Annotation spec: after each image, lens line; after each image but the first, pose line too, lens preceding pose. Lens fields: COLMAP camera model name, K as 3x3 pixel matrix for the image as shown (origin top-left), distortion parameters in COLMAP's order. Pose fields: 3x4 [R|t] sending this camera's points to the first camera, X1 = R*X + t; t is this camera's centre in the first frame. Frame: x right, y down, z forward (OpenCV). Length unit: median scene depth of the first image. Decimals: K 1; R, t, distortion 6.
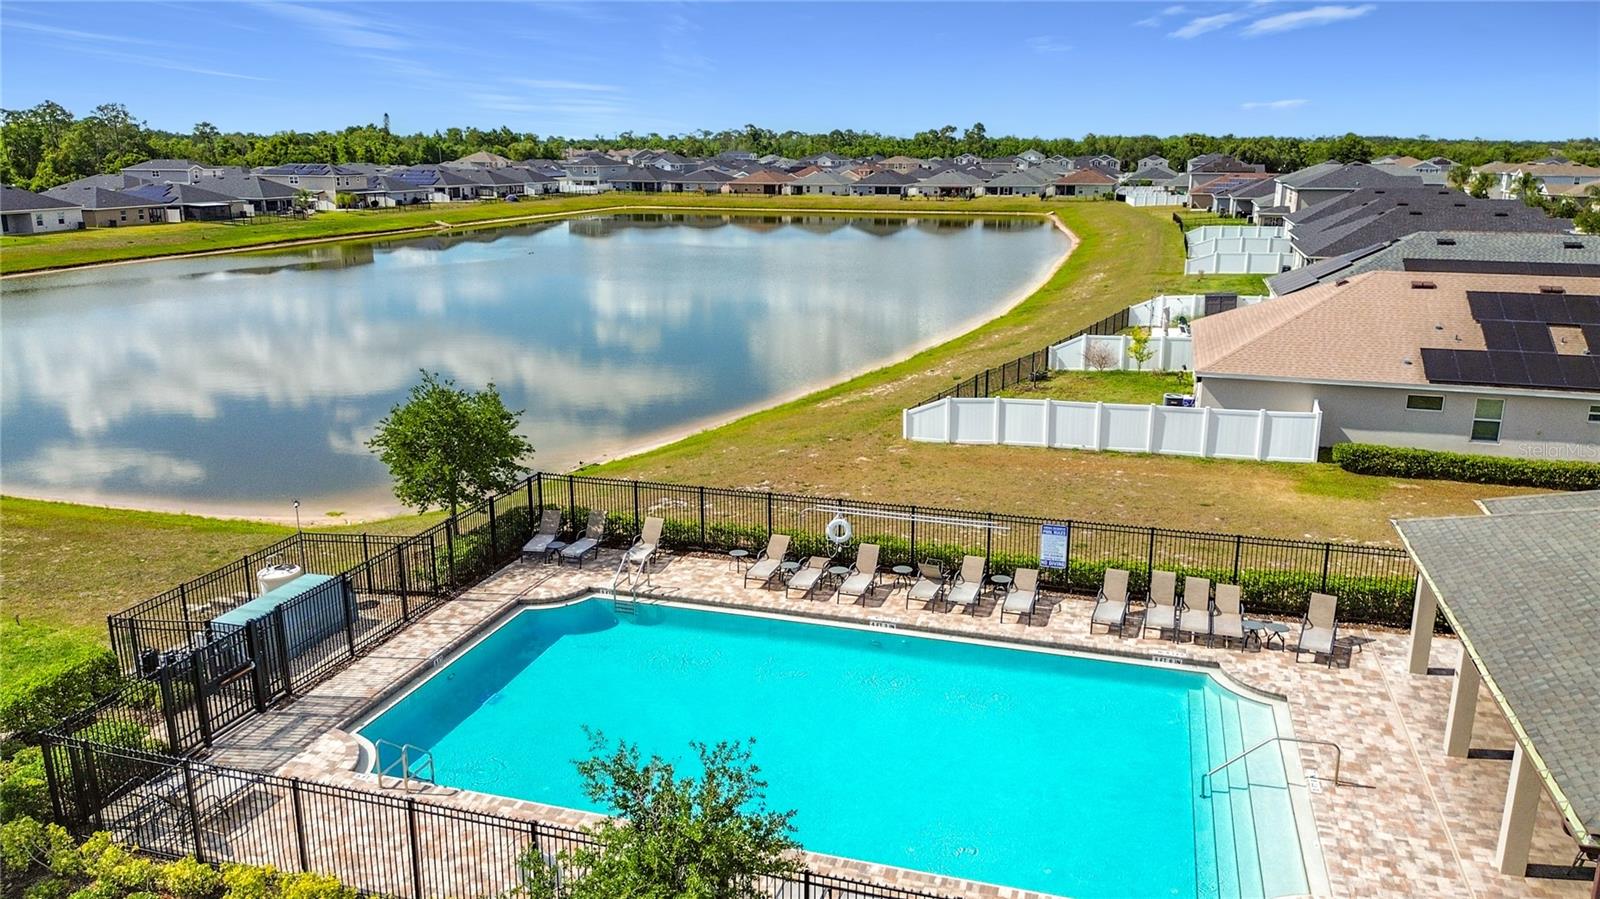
lens RADIAL K [[1166.2, 0, 799.5], [0, 1166.2, 420.3], [0, 0, 1]] dist [0.048094, -0.075269]
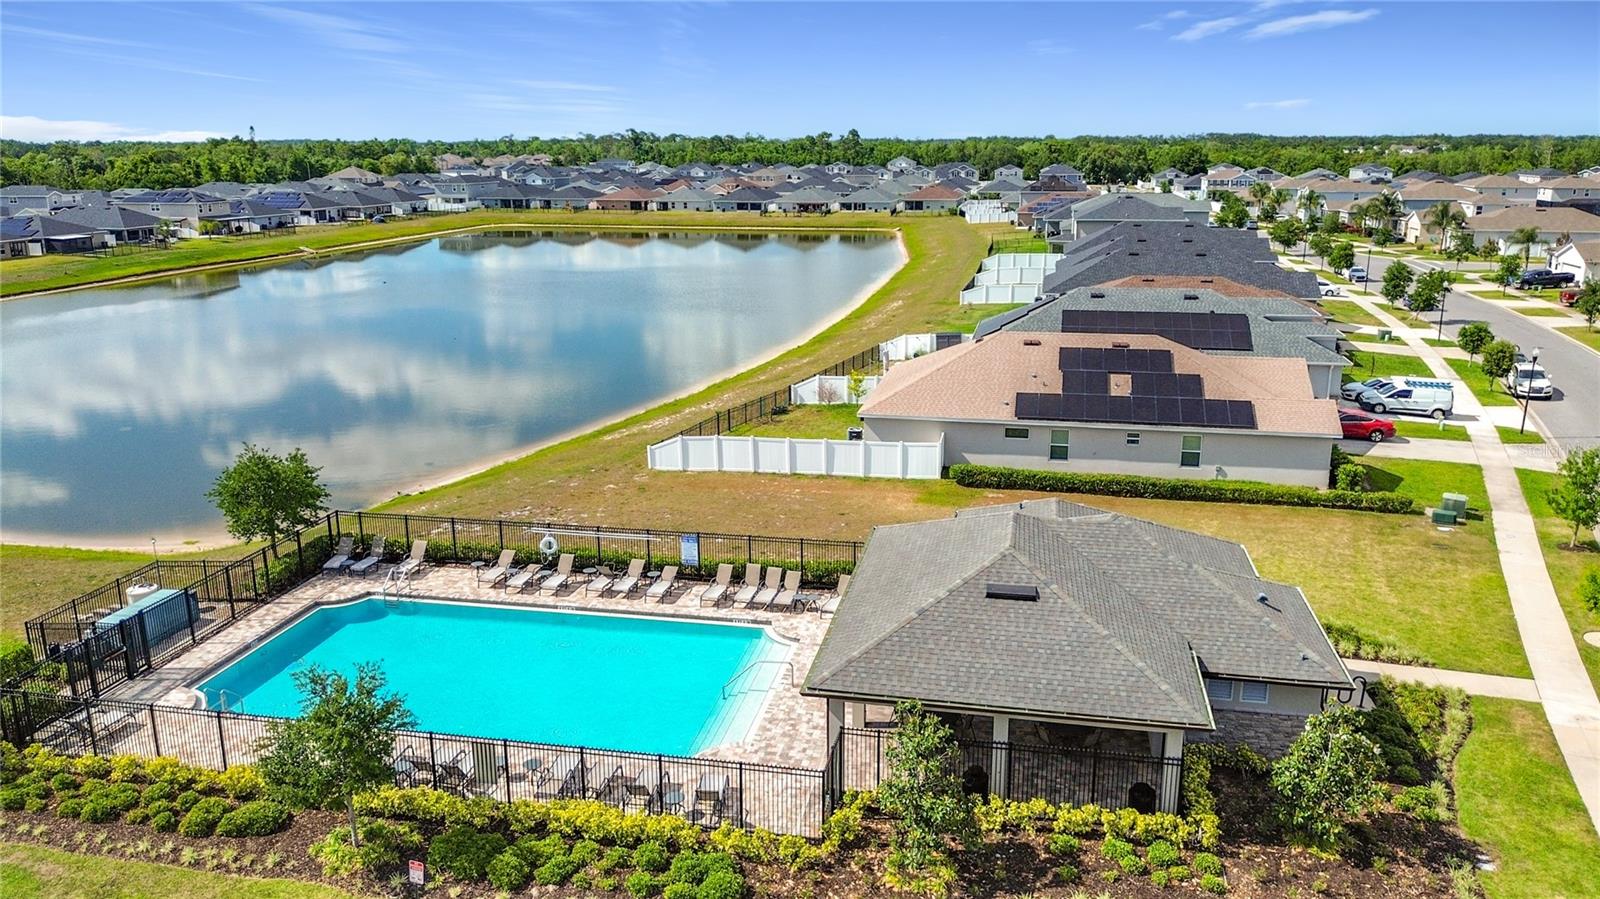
lens RADIAL K [[1171.4, 0, 796.8], [0, 1171.4, 420.5], [0, 0, 1]] dist [0.058069, -0.087884]
pose [[0.996079, -0.027100, 0.084214, 0.148974], [0.027017, 0.999633, 0.002119, -0.036432], [-0.084240, 0.000164, 0.996445, -0.318231]]
